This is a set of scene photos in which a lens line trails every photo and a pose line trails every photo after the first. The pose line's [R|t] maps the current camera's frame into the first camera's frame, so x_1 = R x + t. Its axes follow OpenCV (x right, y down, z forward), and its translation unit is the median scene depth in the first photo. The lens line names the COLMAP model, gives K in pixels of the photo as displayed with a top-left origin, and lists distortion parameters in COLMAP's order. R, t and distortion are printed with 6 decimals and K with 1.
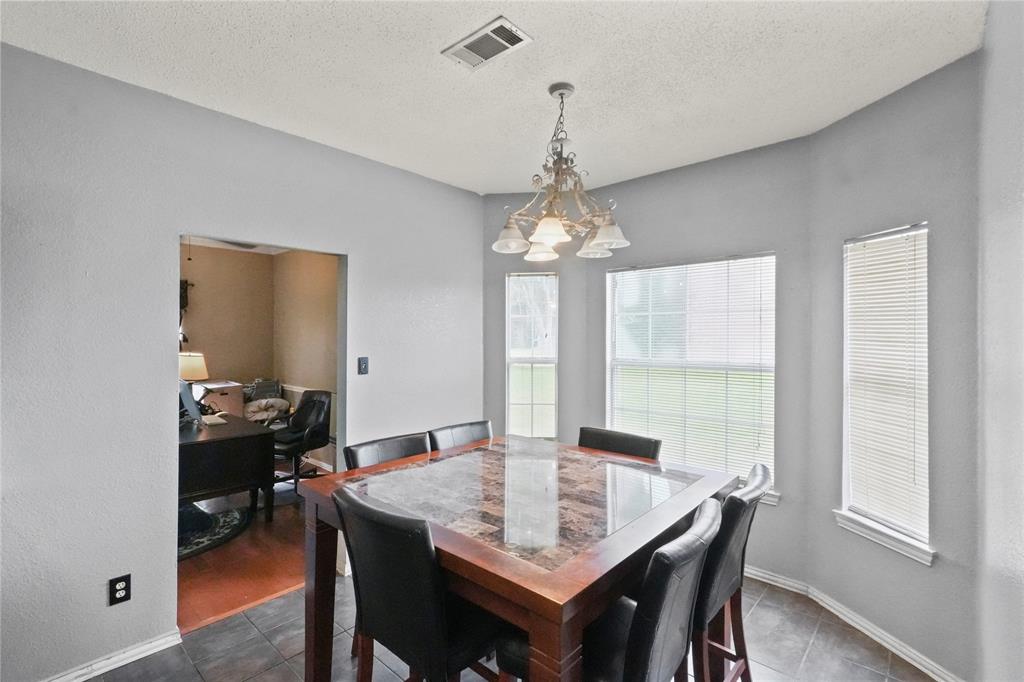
lens RADIAL K [[470.8, 0, 502.1], [0, 470.8, 335.2], [0, 0, 1]] dist [-0.002593, 0.000346]
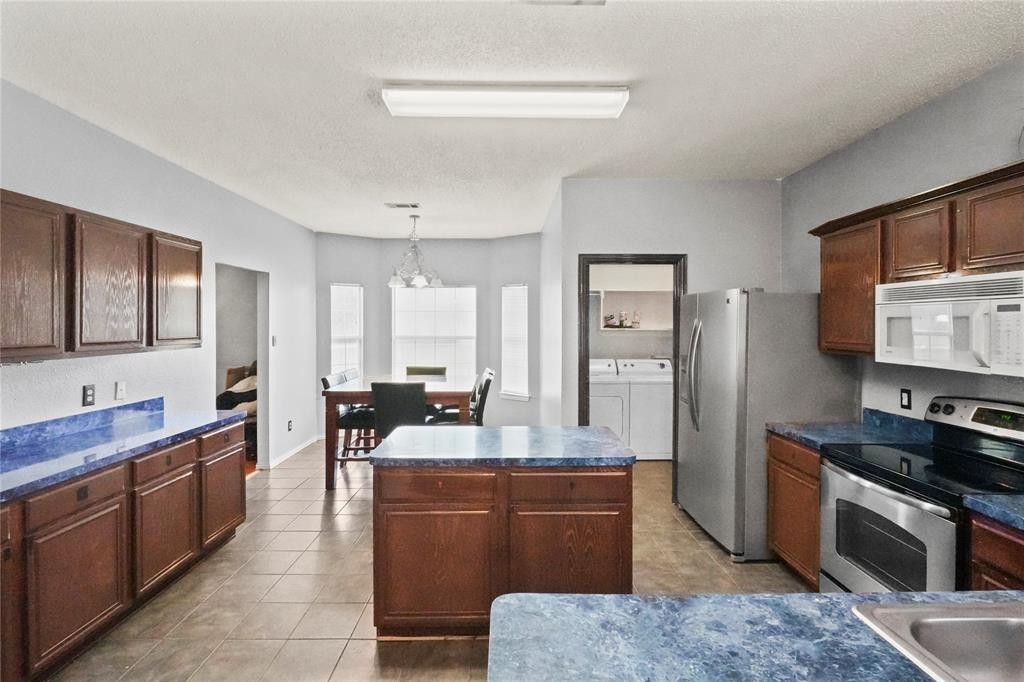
lens RADIAL K [[470.8, 0, 513.1], [0, 470.8, 331.4], [0, 0, 1]] dist [-0.002593, 0.000346]
pose [[0.728183, -0.012606, 0.685266, -0.931495], [-0.004198, 0.999730, 0.022852, -0.011162], [-0.685370, -0.019517, 0.727934, -0.853990]]
